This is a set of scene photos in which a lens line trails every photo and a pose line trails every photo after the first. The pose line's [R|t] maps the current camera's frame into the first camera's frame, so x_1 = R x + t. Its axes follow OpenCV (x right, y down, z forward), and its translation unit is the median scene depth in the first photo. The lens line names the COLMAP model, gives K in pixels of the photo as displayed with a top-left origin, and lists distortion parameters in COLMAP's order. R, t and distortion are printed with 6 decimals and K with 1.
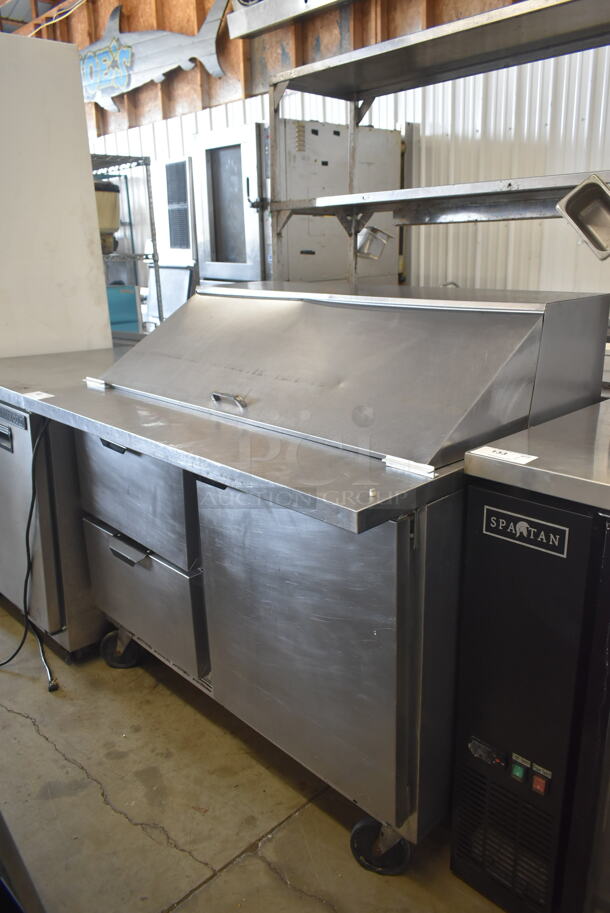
lens RADIAL K [[700.4, 0, 305.0], [0, 700.4, 456.5], [0, 0, 1]] dist [-0.009827, 0.002236]
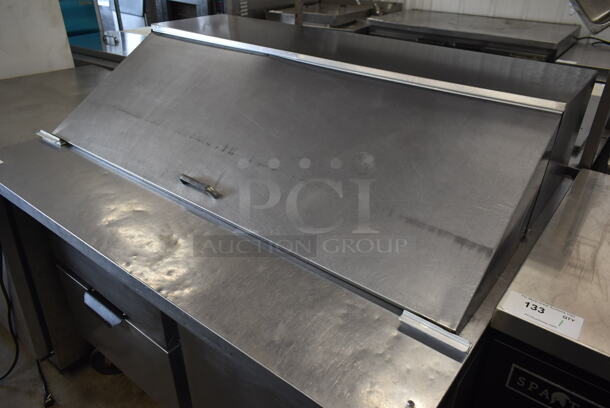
lens RADIAL K [[467.9, 0, 305.0], [0, 467.9, 204.0], [0, 0, 1]] dist [-0.009827, 0.002236]
pose [[0.989763, -0.040965, 0.136718, -0.046209], [0.009215, 0.974267, 0.225207, -0.162003], [-0.142425, -0.221641, 0.964671, 0.319848]]
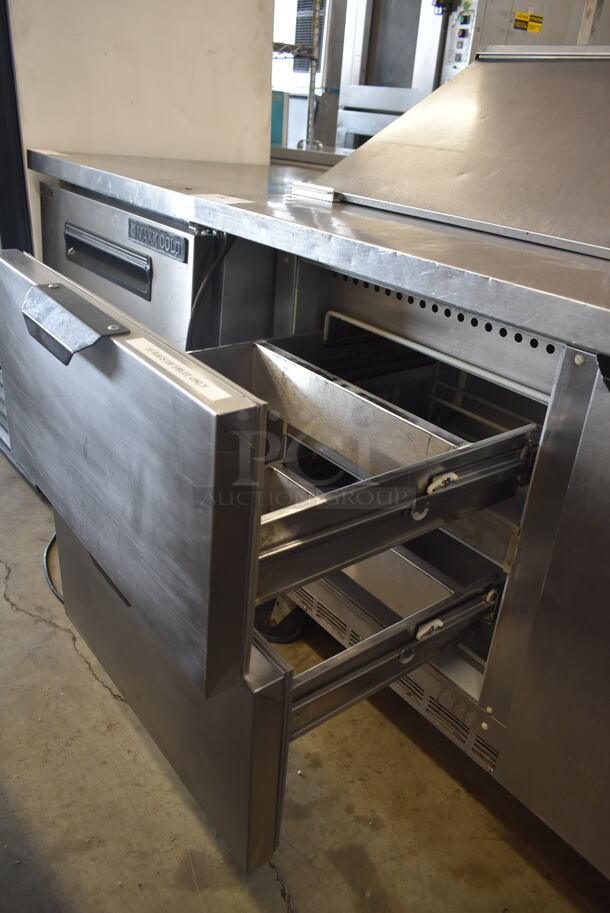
lens RADIAL K [[700.4, 0, 305.0], [0, 700.4, 456.5], [0, 0, 1]] dist [-0.009827, 0.002236]
pose [[0.991229, 0.126051, -0.039711, -0.262816], [-0.118205, 0.979990, 0.160147, 0.015690], [0.059103, -0.154048, 0.986294, 0.416835]]
